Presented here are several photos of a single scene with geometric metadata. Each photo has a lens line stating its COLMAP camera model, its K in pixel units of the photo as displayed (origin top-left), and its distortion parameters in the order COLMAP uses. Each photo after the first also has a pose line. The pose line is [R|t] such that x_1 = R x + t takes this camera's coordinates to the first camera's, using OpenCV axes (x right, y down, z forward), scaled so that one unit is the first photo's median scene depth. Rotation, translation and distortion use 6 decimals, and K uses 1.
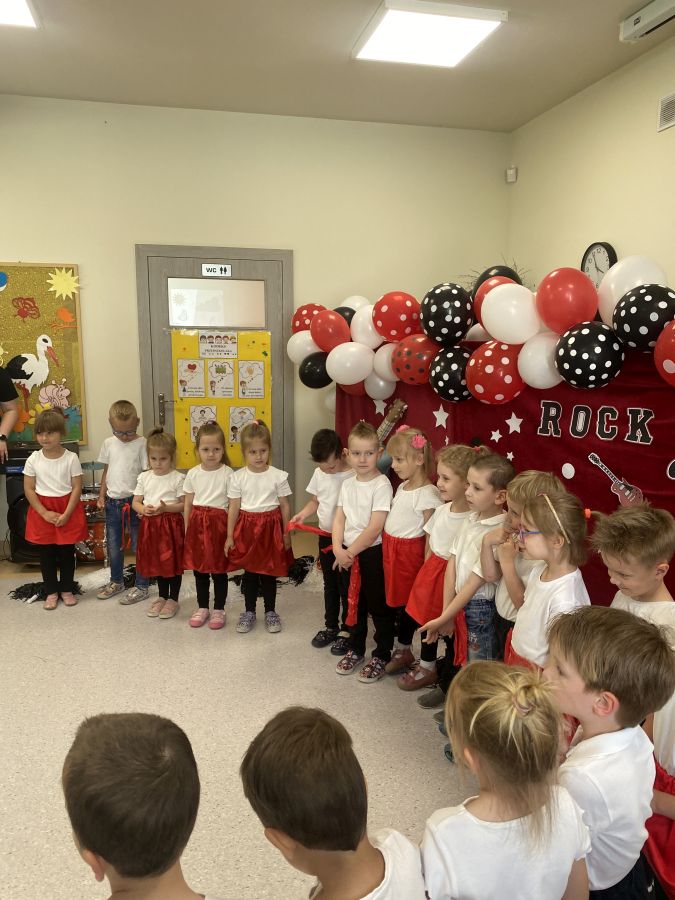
lens RADIAL K [[683.8, 0, 332.3], [0, 683.8, 450.8], [0, 0, 1]] dist [0.035984, -0.043763]
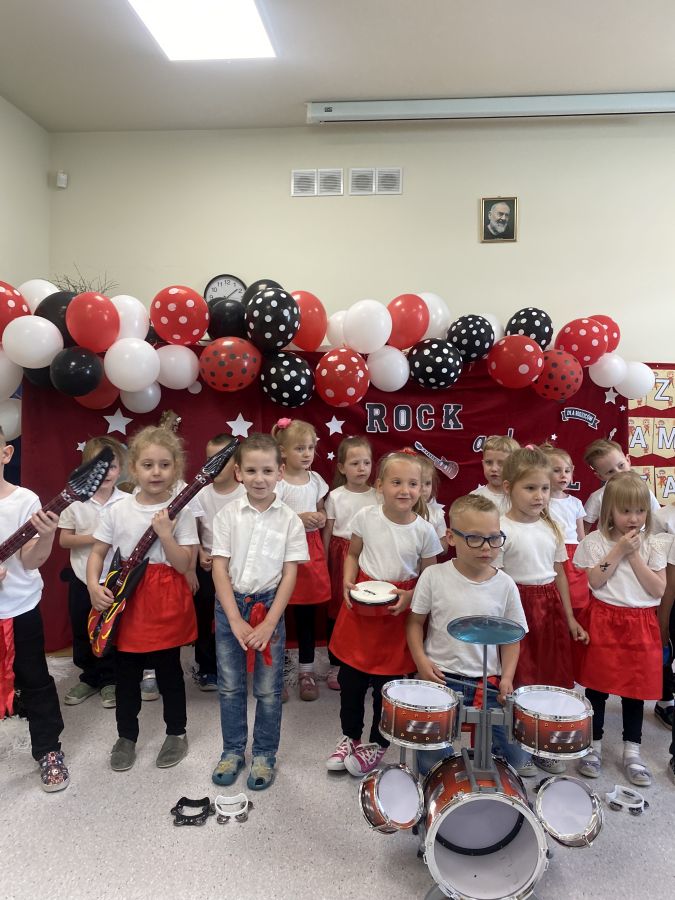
lens RADIAL K [[683.8, 0, 337.6], [0, 683.8, 449.4], [0, 0, 1]] dist [0.035984, -0.043763]
pose [[0.349967, -0.047179, 0.935573, -0.765146], [0.128614, 0.991693, 0.001899, -0.003610], [-0.927891, 0.119663, 0.353128, 0.611473]]
